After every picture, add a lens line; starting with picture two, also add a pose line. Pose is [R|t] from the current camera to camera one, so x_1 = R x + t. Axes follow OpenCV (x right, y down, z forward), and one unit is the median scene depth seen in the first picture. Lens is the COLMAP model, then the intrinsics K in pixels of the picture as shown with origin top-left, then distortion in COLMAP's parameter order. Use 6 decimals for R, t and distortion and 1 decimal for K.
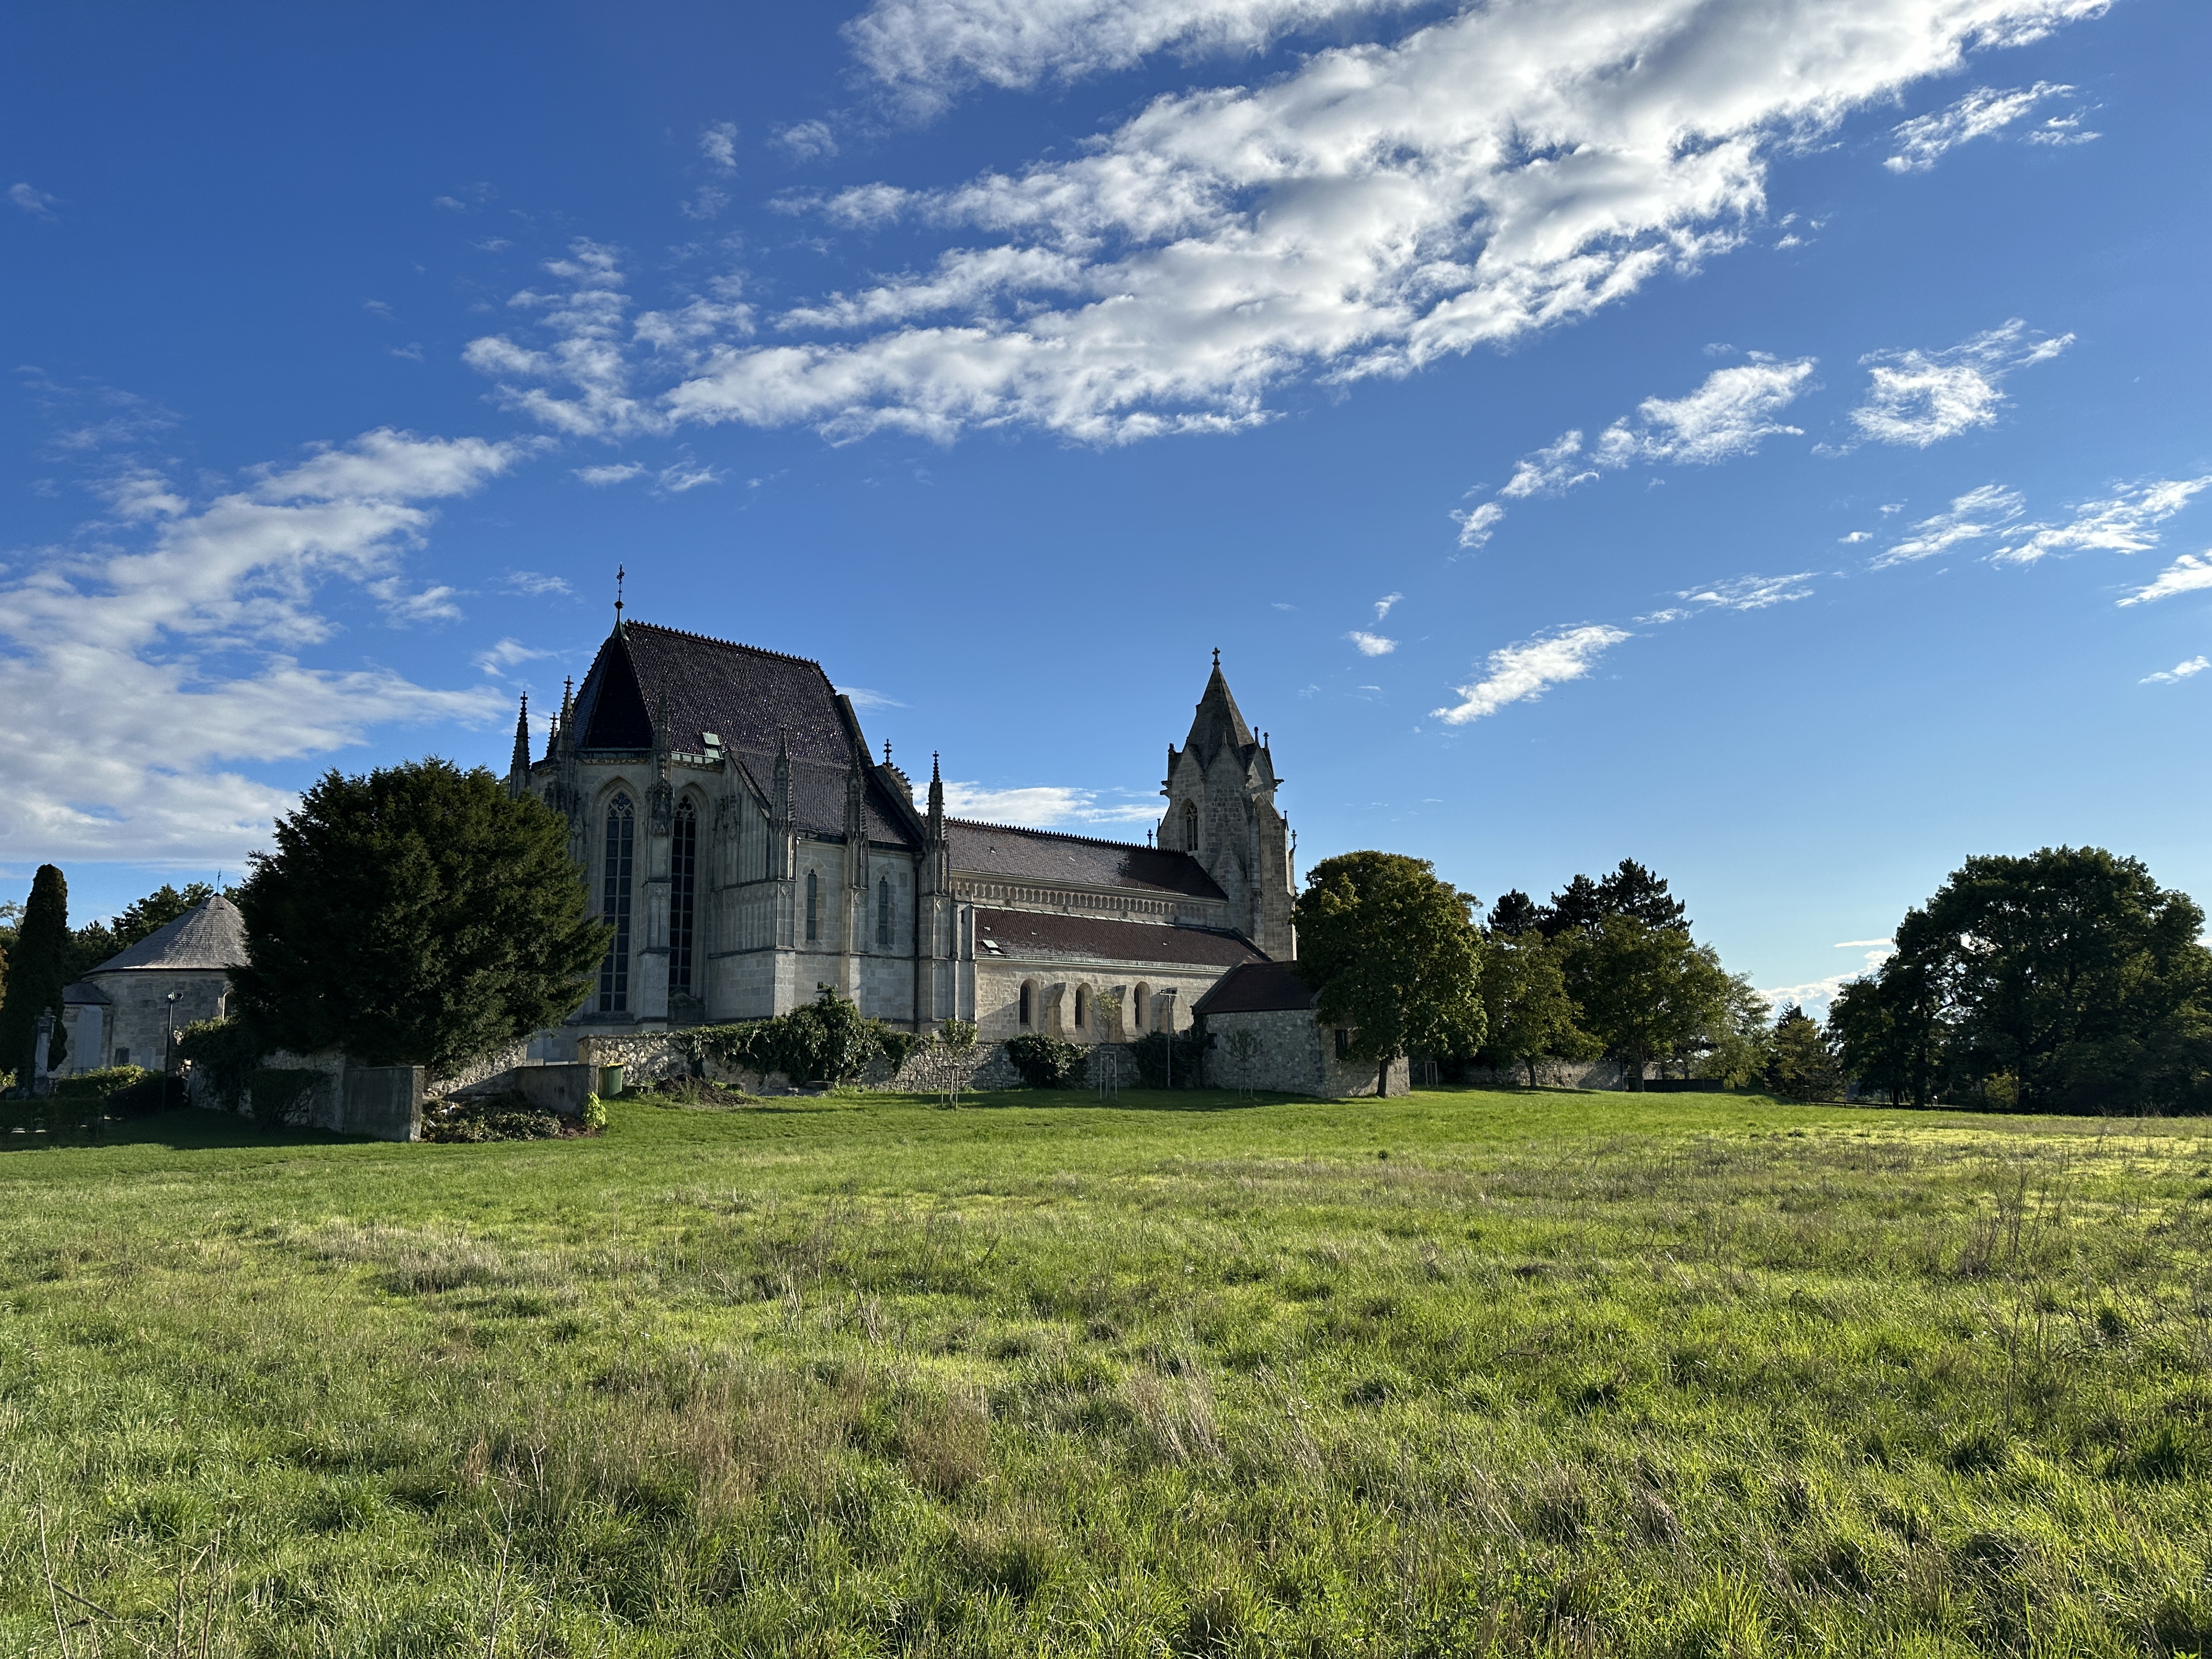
lens RADIAL K [[1563.2, 0, 1107.1], [0, 1563.2, 810.7], [0, 0, 1]] dist [0.032328, -0.058573]
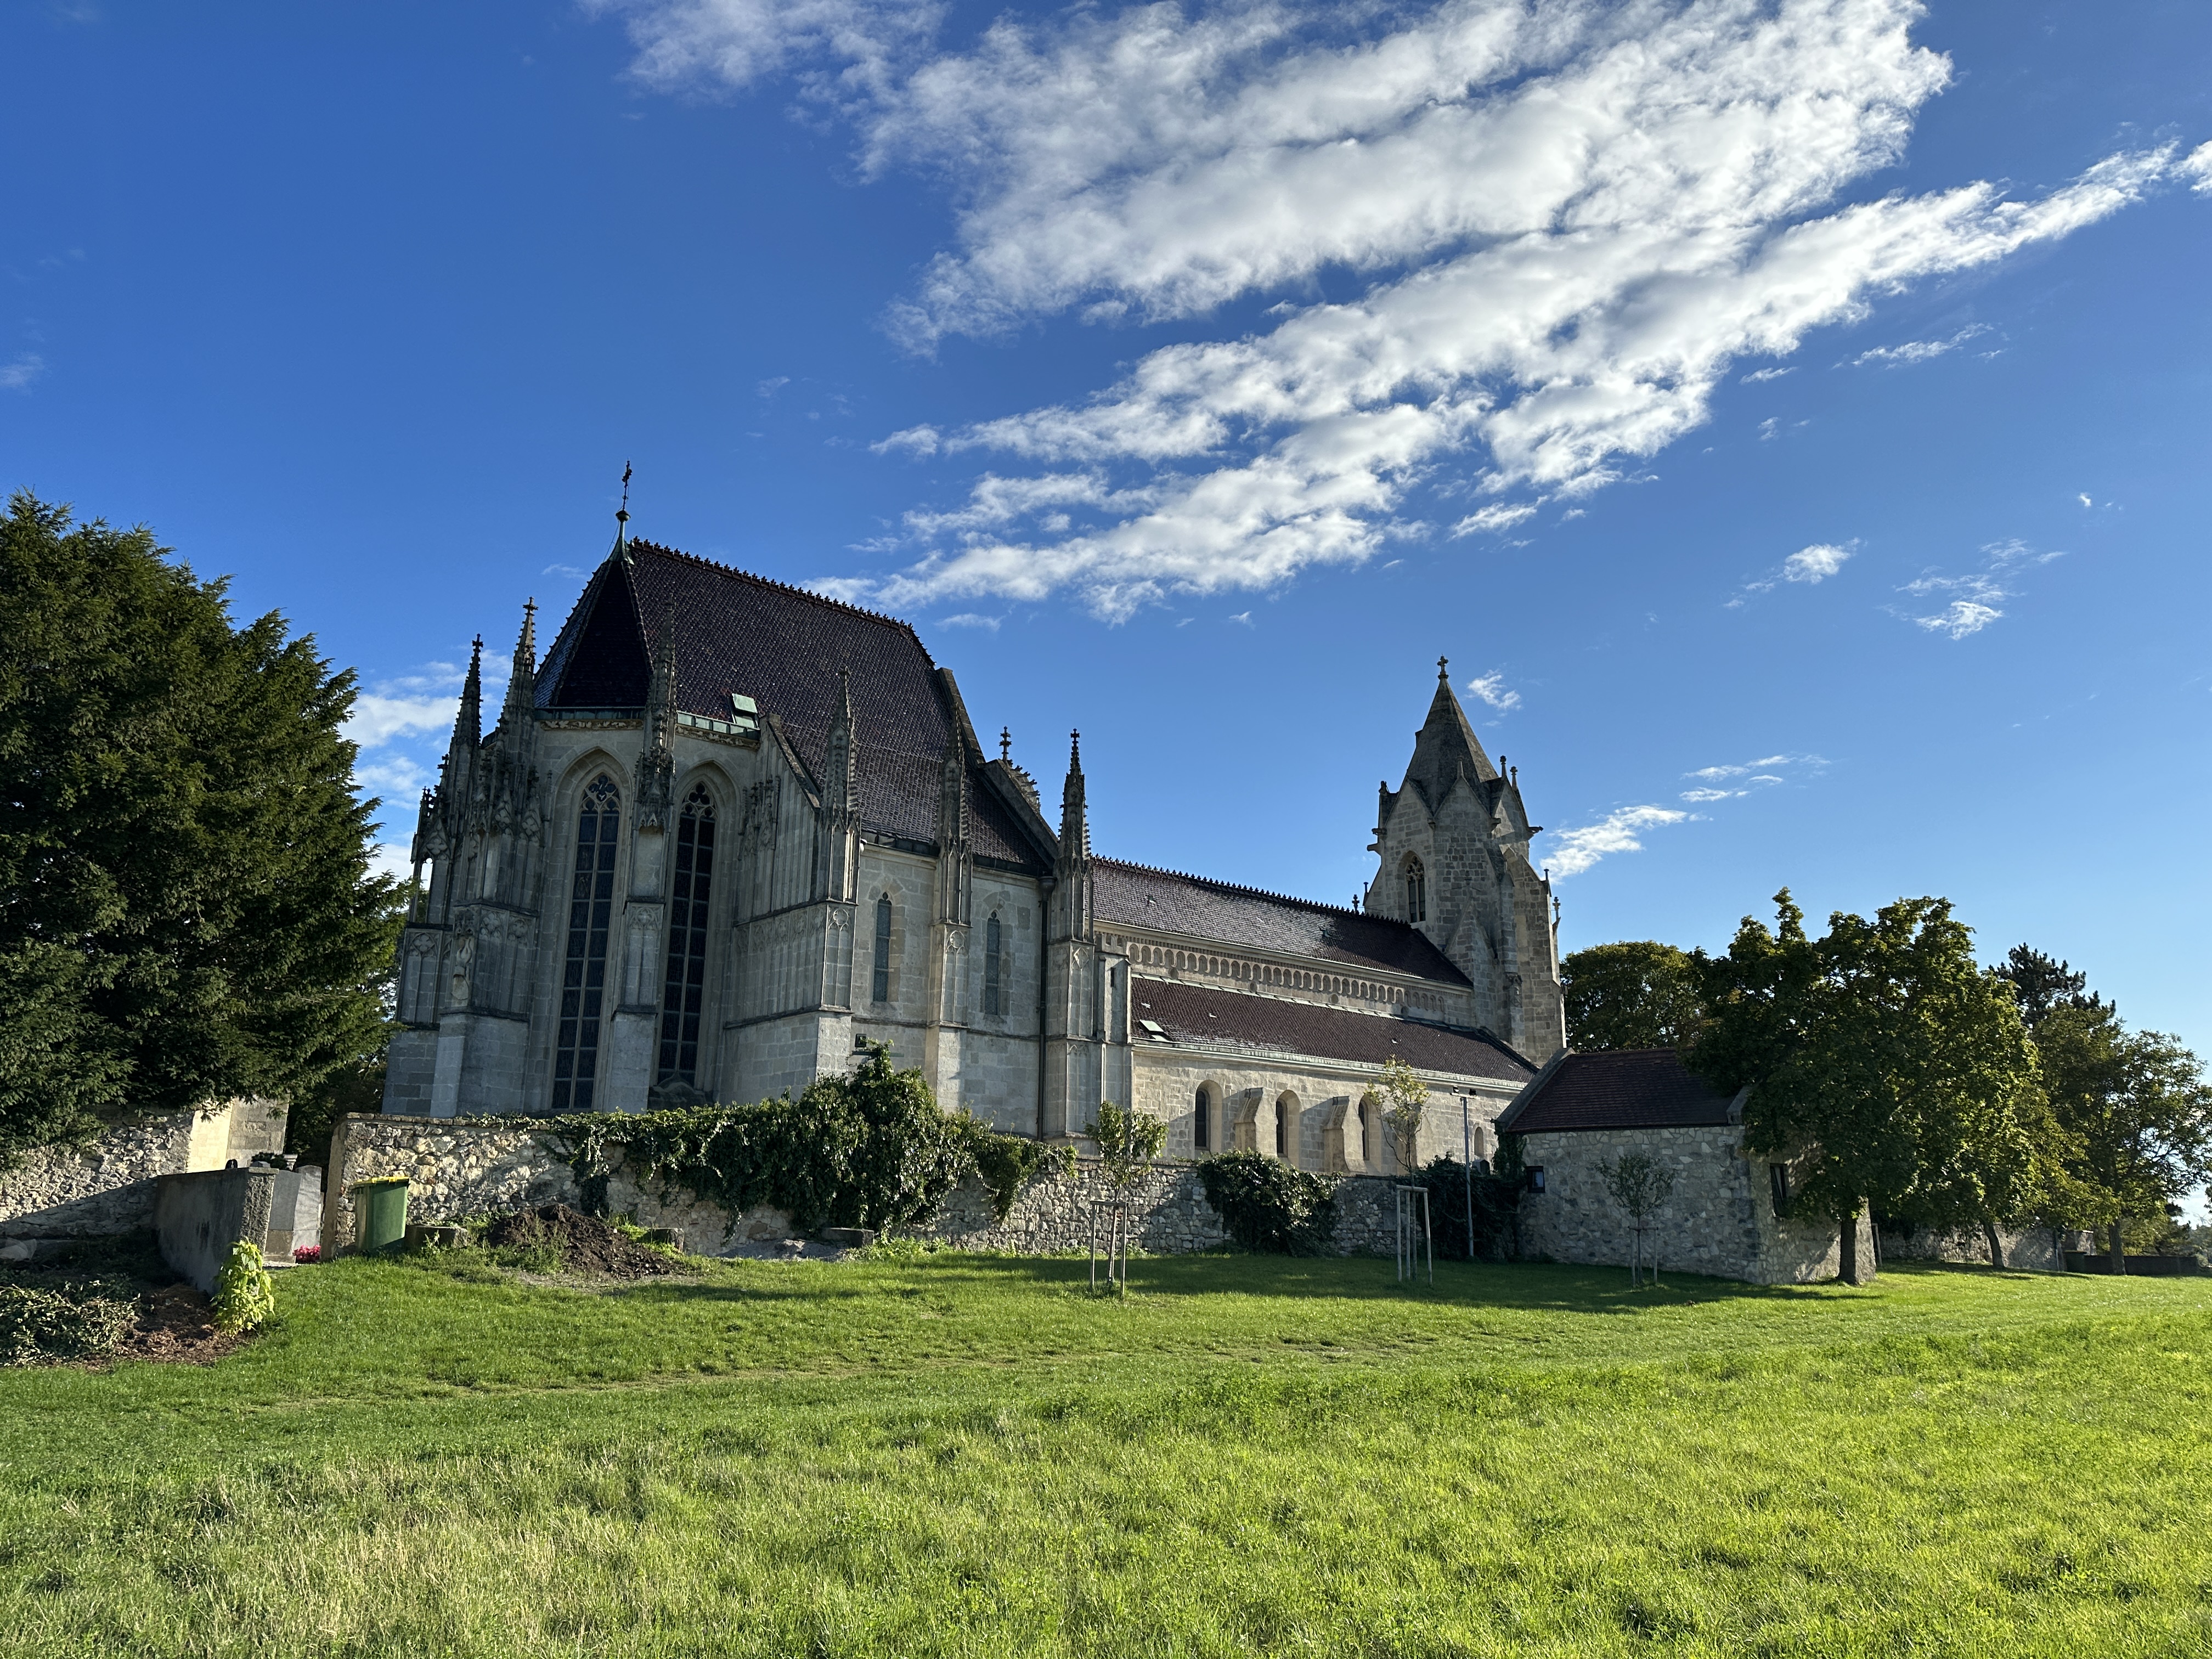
lens RADIAL K [[1563.2, 0, 1087.7], [0, 1563.2, 819.8], [0, 0, 1]] dist [0.032328, -0.058573]
pose [[0.995610, 0.003819, -0.093524, -0.044596], [-0.011909, 0.996216, -0.086096, 0.062138], [0.092841, 0.086832, 0.991887, 0.365246]]
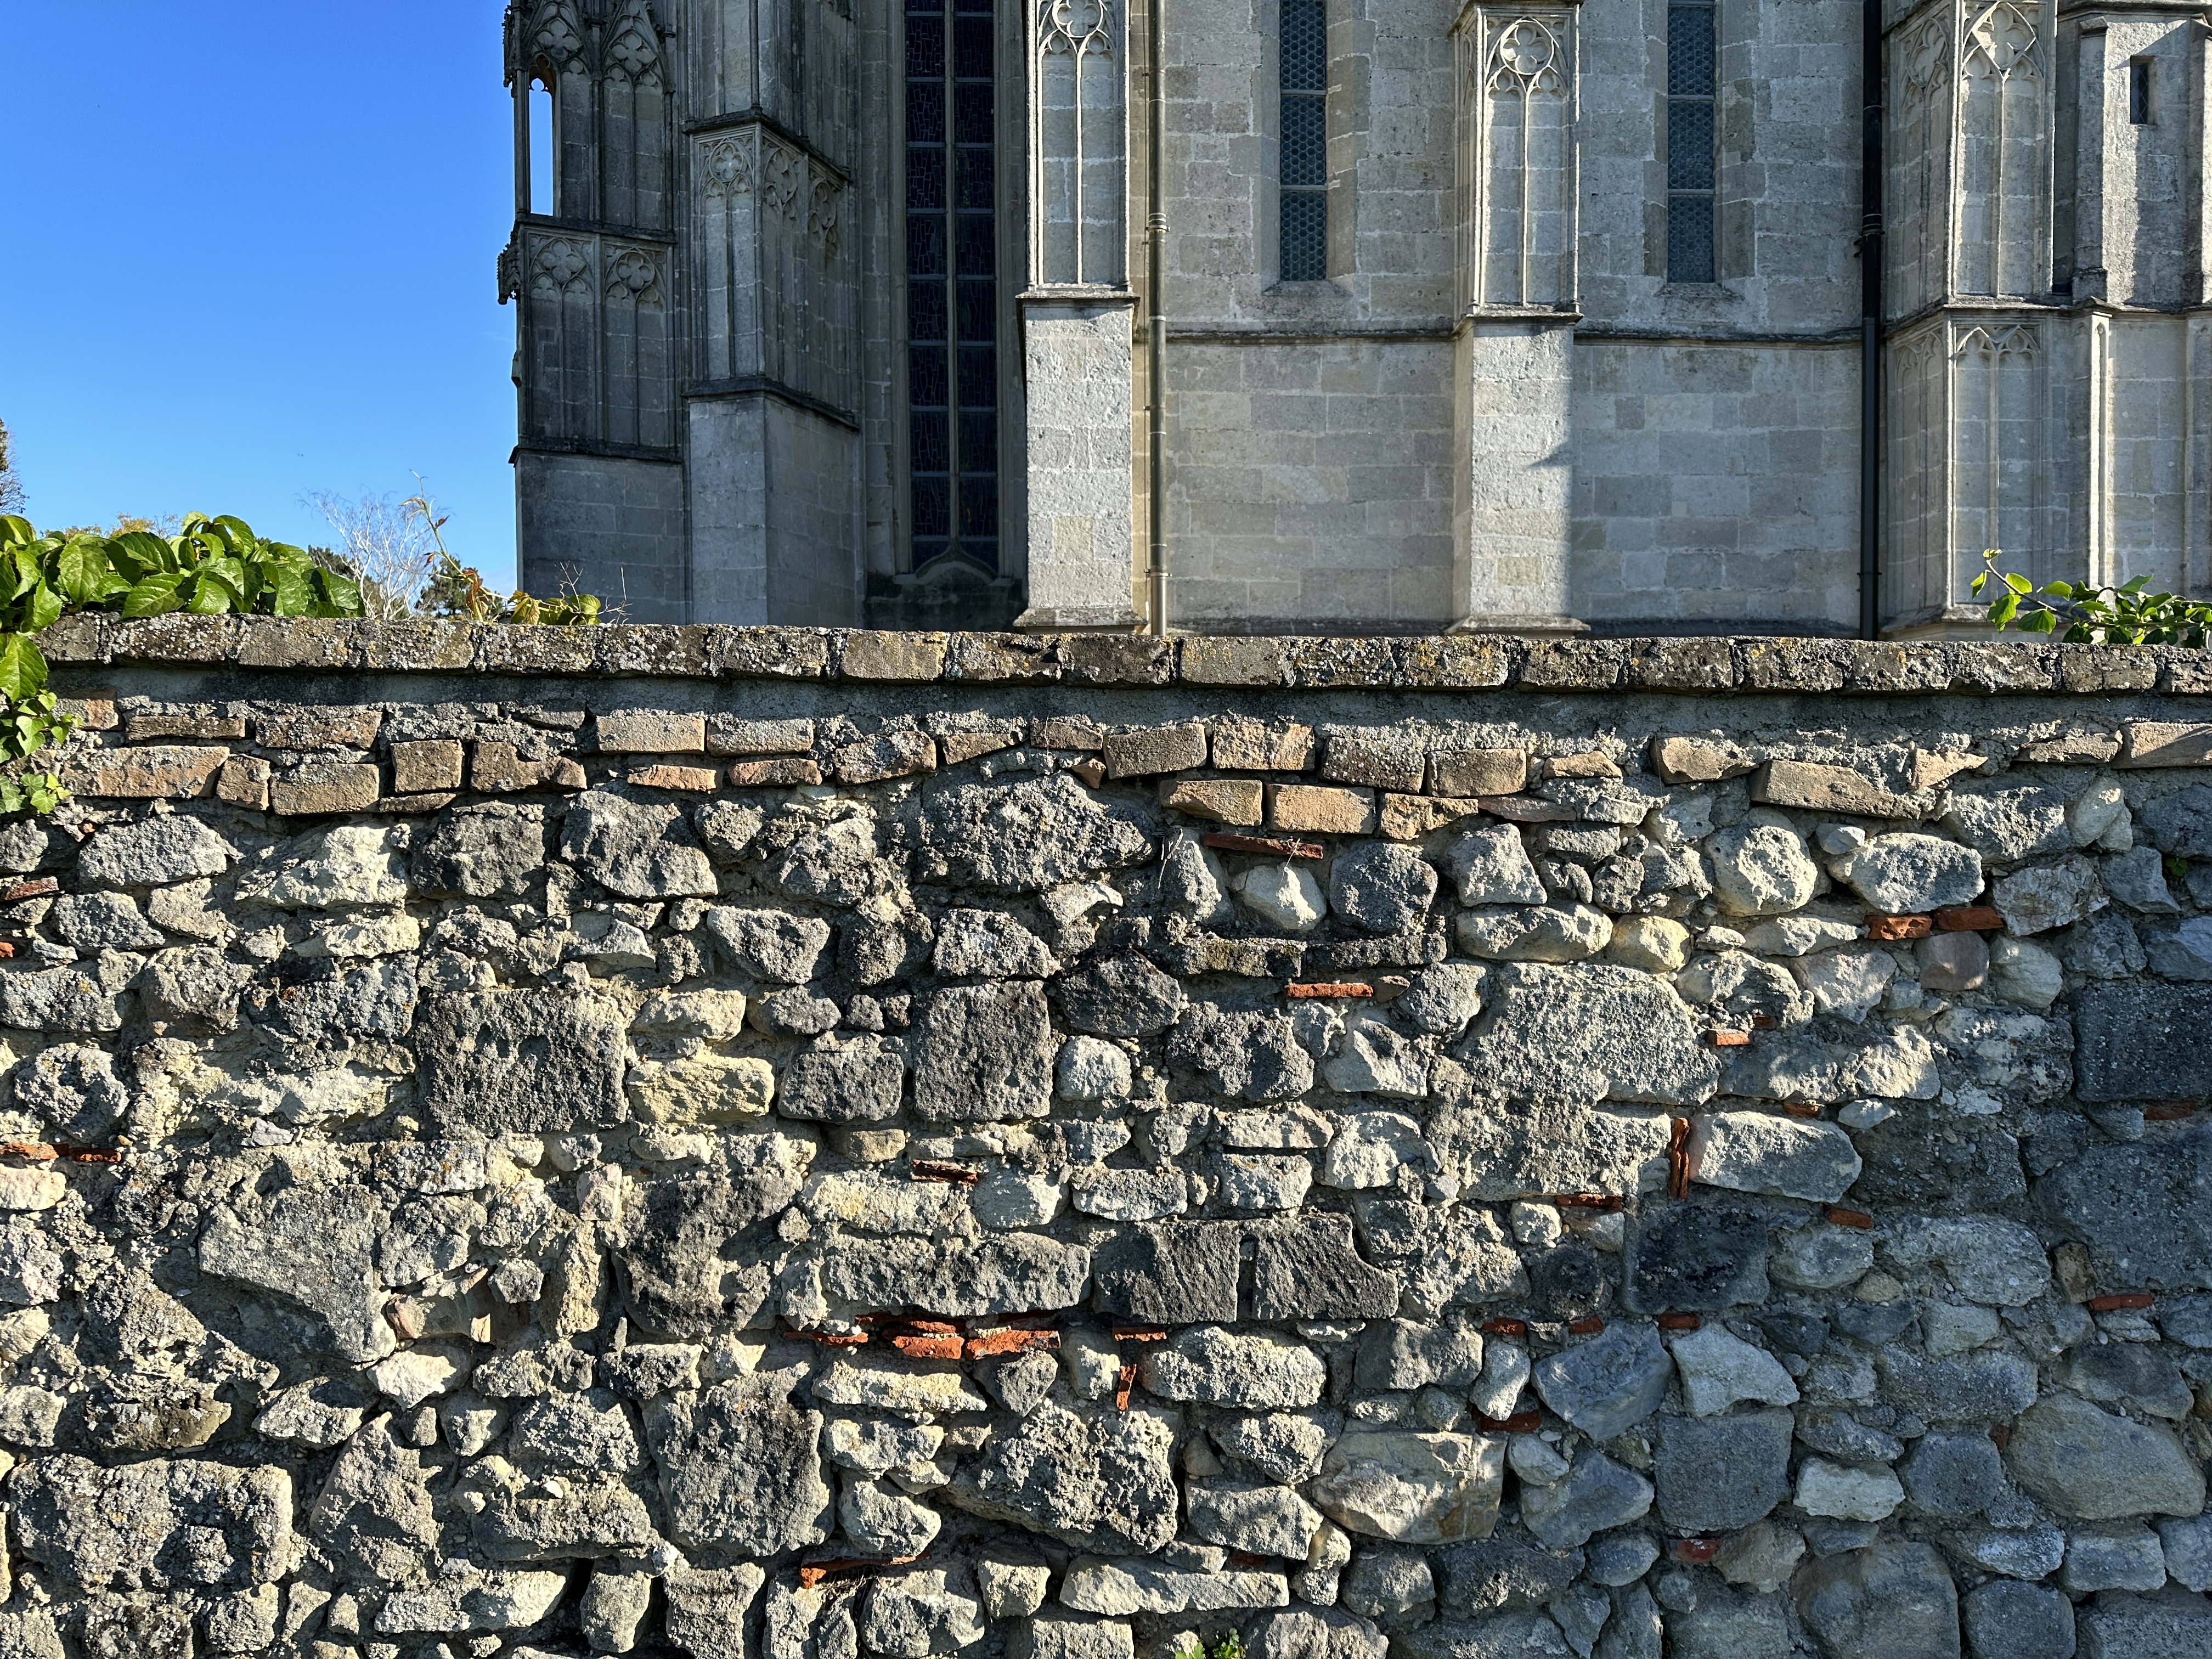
lens RADIAL K [[1563.2, 0, 1107.1], [0, 1563.2, 760.3], [0, 0, 1]] dist [0.032328, -0.058573]
pose [[0.711209, 0.016234, -0.702793, -0.049299], [0.099613, 0.987318, 0.123613, 0.119485], [0.695887, -0.157922, 0.700572, 0.808897]]
